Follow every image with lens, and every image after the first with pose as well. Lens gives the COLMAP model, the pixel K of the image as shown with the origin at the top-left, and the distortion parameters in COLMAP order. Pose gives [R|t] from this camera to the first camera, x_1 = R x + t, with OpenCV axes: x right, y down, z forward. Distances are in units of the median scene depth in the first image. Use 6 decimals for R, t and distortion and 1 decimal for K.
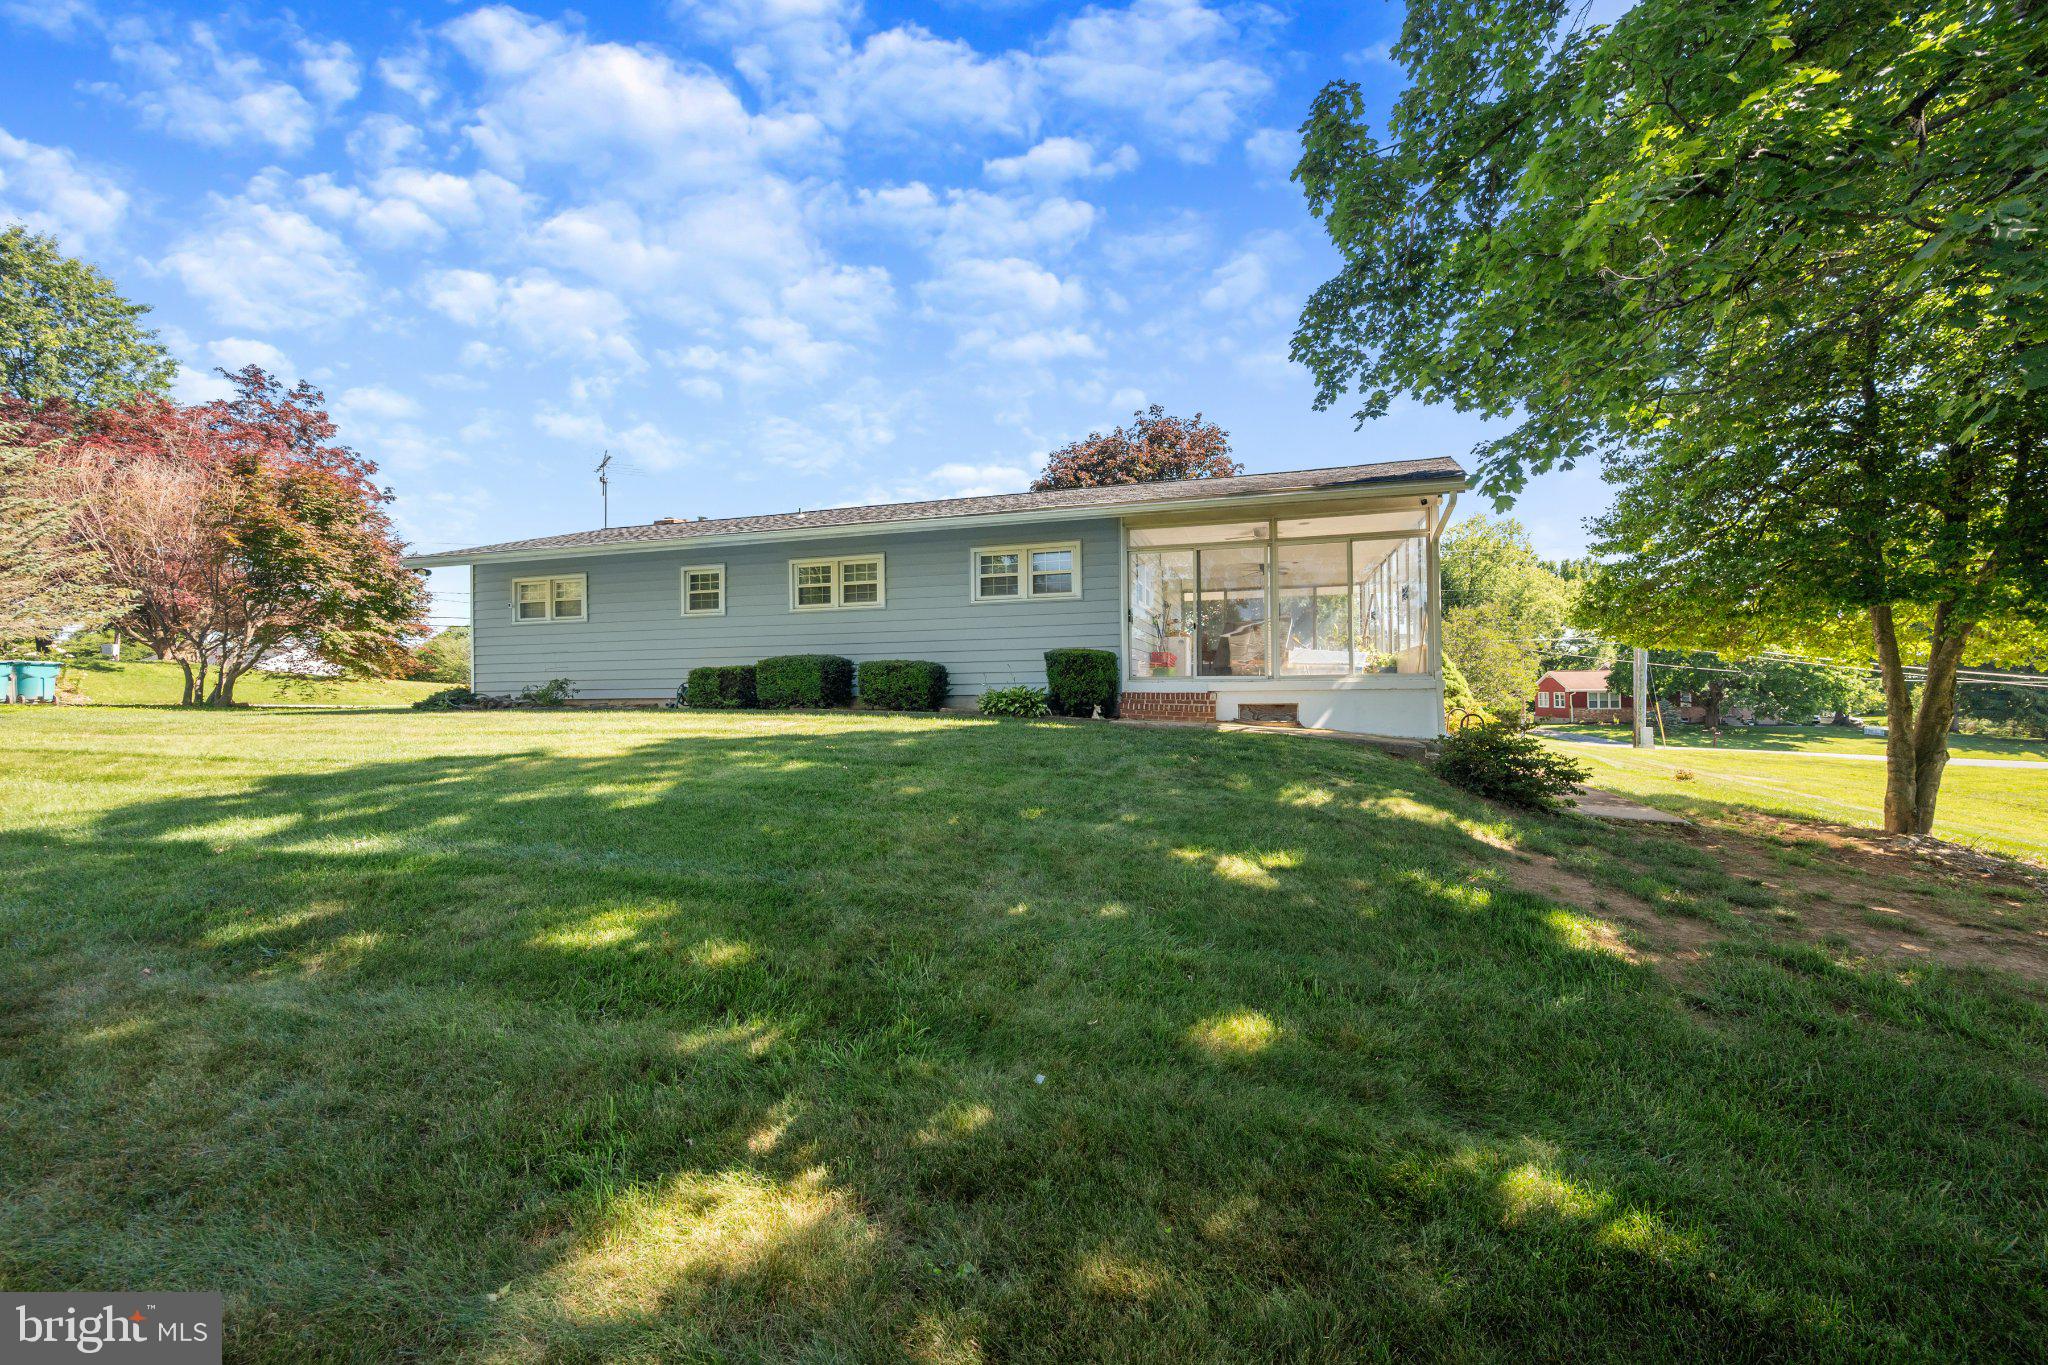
lens RADIAL K [[797.8, 0, 1026.6], [0, 797.8, 689.7], [0, 0, 1]] dist [-0.004783, -0.000344]
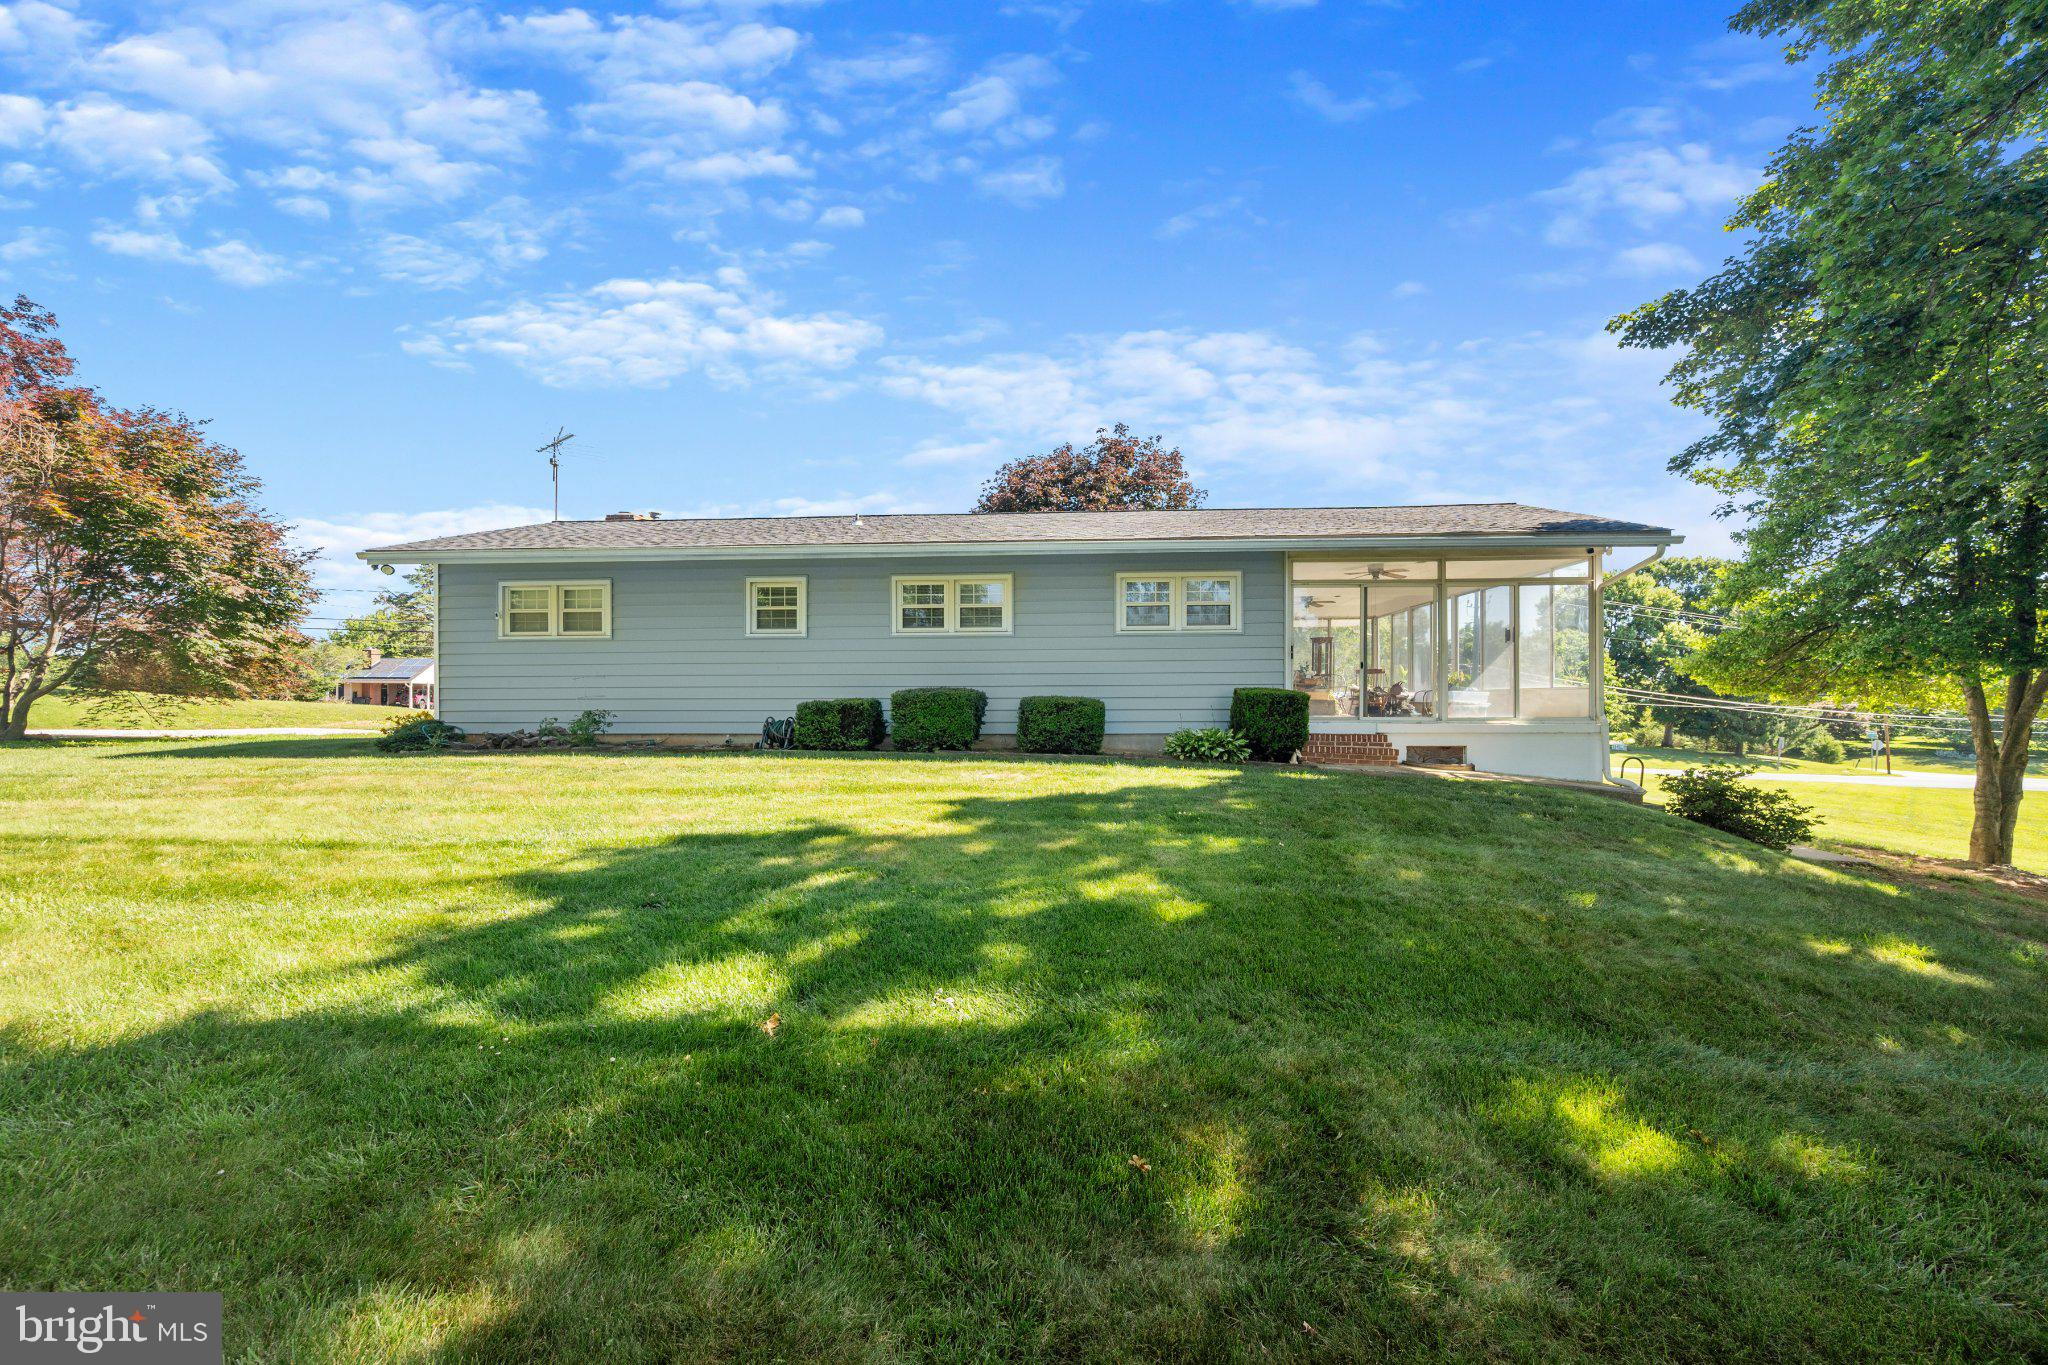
lens RADIAL K [[809.4, 0, 1023.5], [0, 809.4, 704.6], [0, 0, 1]] dist [-0.001953, -0.000347]
pose [[0.976509, 0.008560, 0.215307, -0.338080], [-0.009123, 0.999957, 0.001622, -0.024588], [-0.215284, -0.003548, 0.976545, 0.105741]]
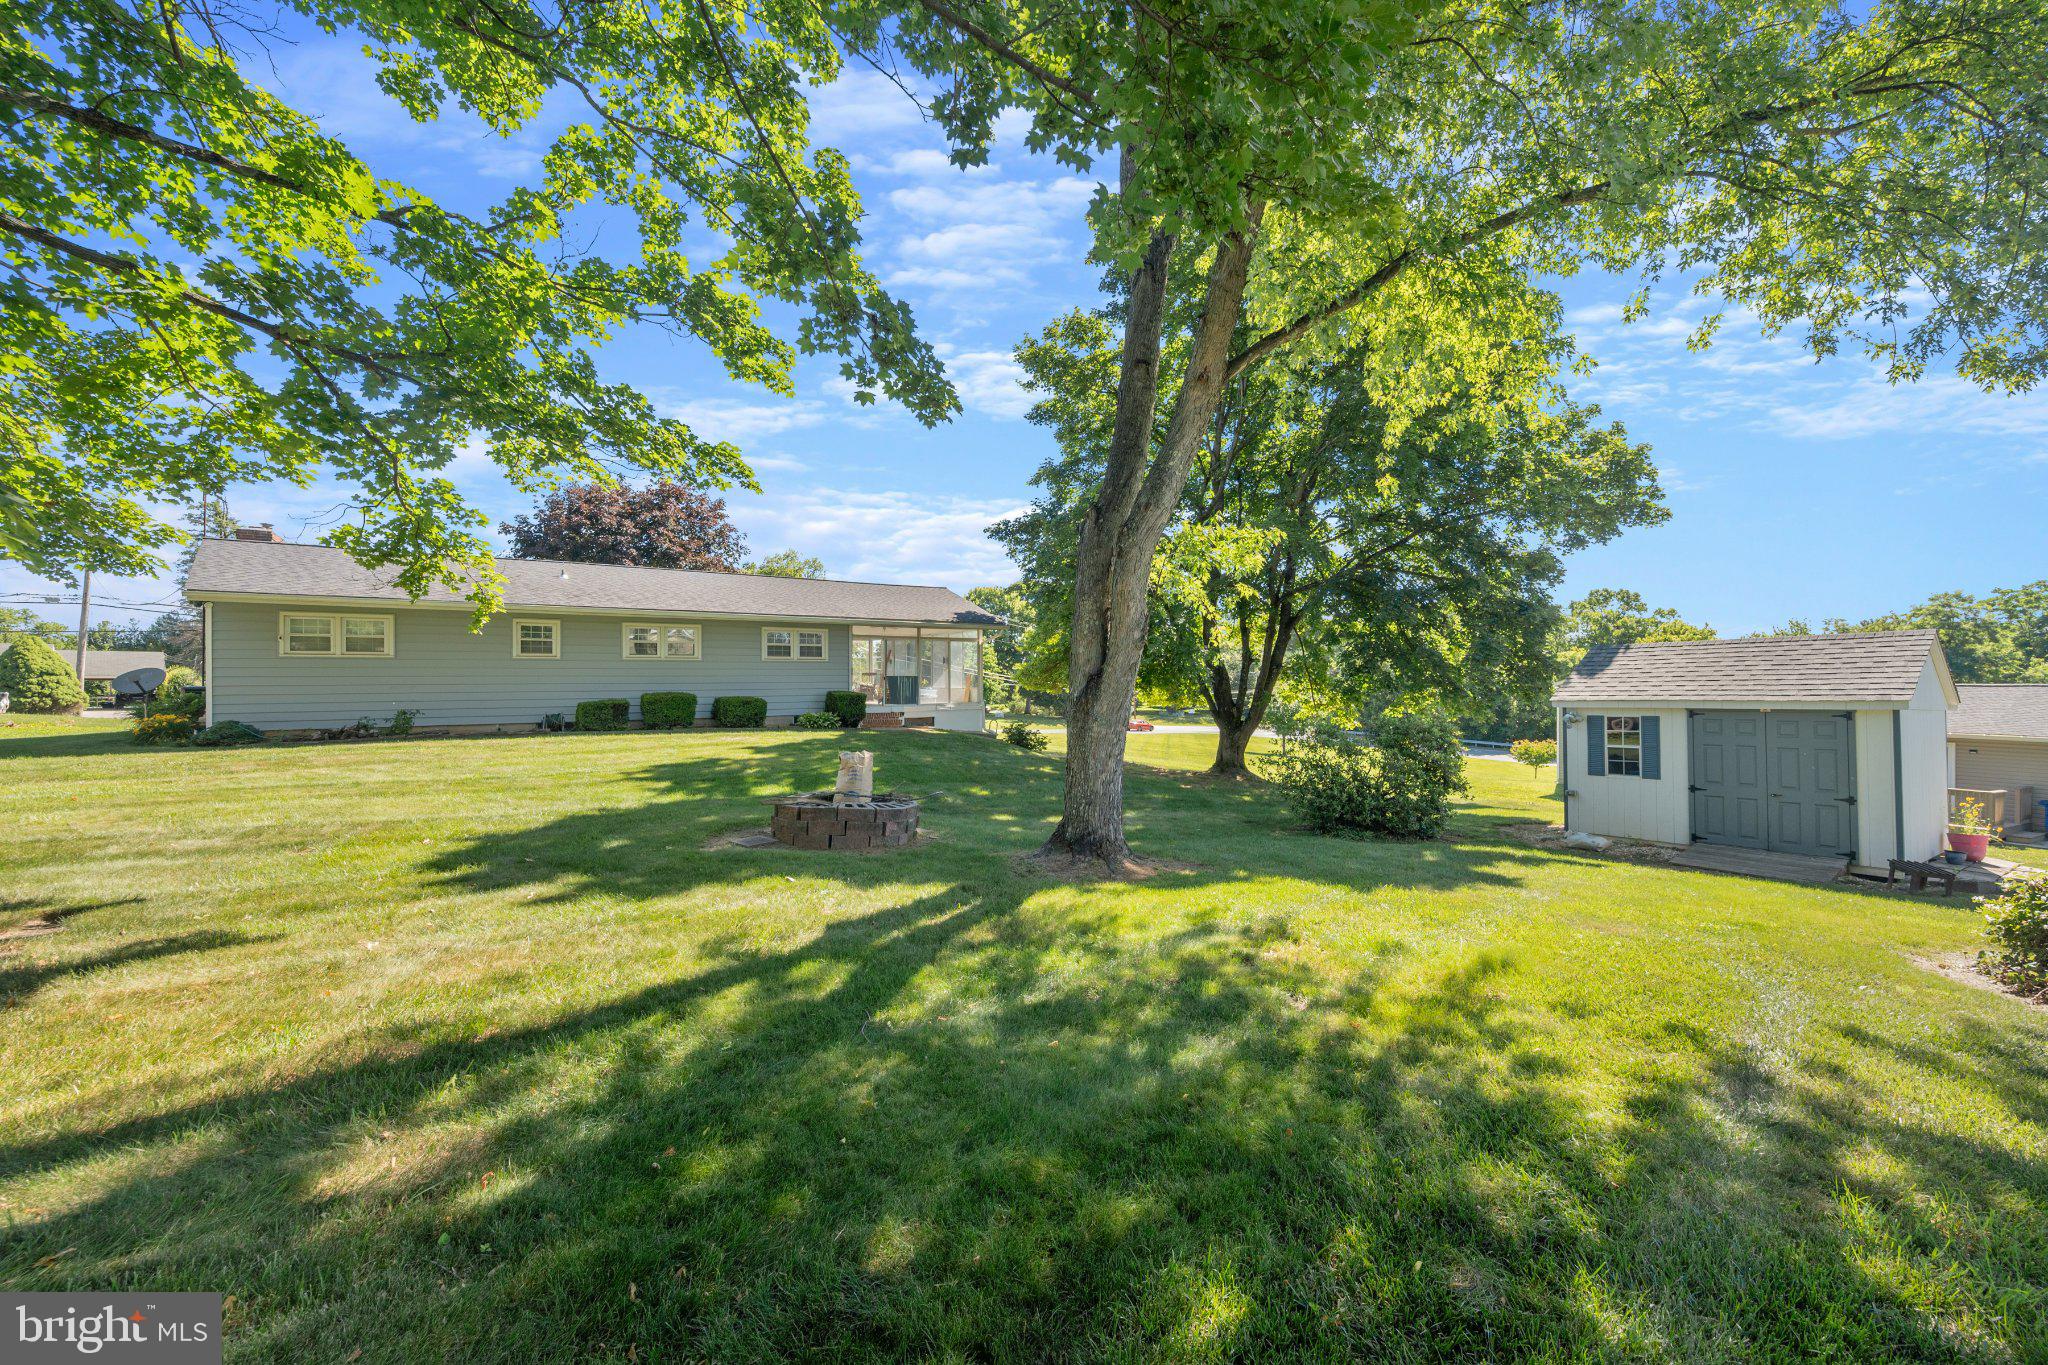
lens RADIAL K [[797.8, 0, 1026.6], [0, 797.8, 689.7], [0, 0, 1]] dist [-0.004783, -0.000344]
pose [[0.627805, 0.001246, 0.778370, -0.920819], [-0.001326, 0.999999, -0.000531, -0.043842], [-0.778370, -0.000699, 0.627806, -0.422455]]
